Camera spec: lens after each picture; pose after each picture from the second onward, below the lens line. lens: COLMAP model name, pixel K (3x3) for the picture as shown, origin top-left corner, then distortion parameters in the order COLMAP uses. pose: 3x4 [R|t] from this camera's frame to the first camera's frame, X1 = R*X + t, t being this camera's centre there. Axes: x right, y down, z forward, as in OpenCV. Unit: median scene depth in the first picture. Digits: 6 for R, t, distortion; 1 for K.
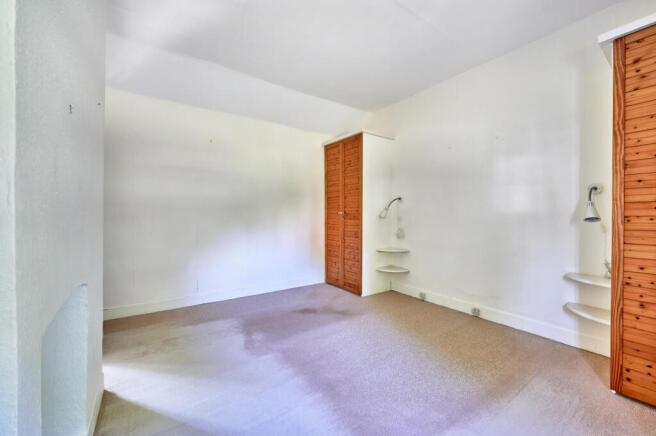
lens RADIAL K [[260.2, 0, 332.0], [0, 260.2, 217.3], [0, 0, 1]] dist [0.000396, -0.000213]
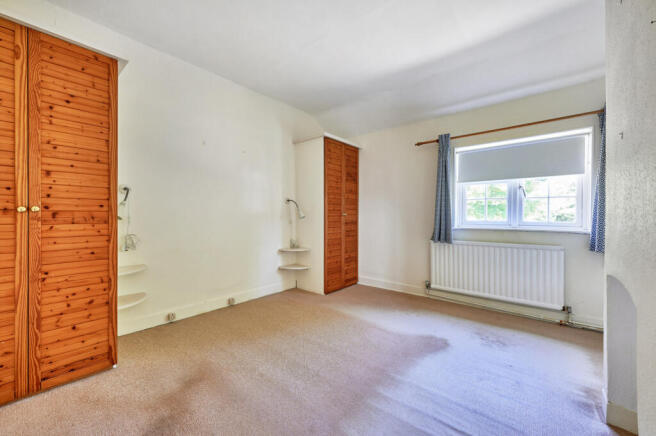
lens RADIAL K [[260.2, 0, 332.5], [0, 260.2, 214.2], [0, 0, 1]] dist [0.000396, -0.000213]
pose [[-0.247474, -0.005258, 0.968880, -0.618064], [-0.000412, 0.999986, 0.005322, -0.013677], [-0.968894, 0.000918, -0.247473, 0.850655]]
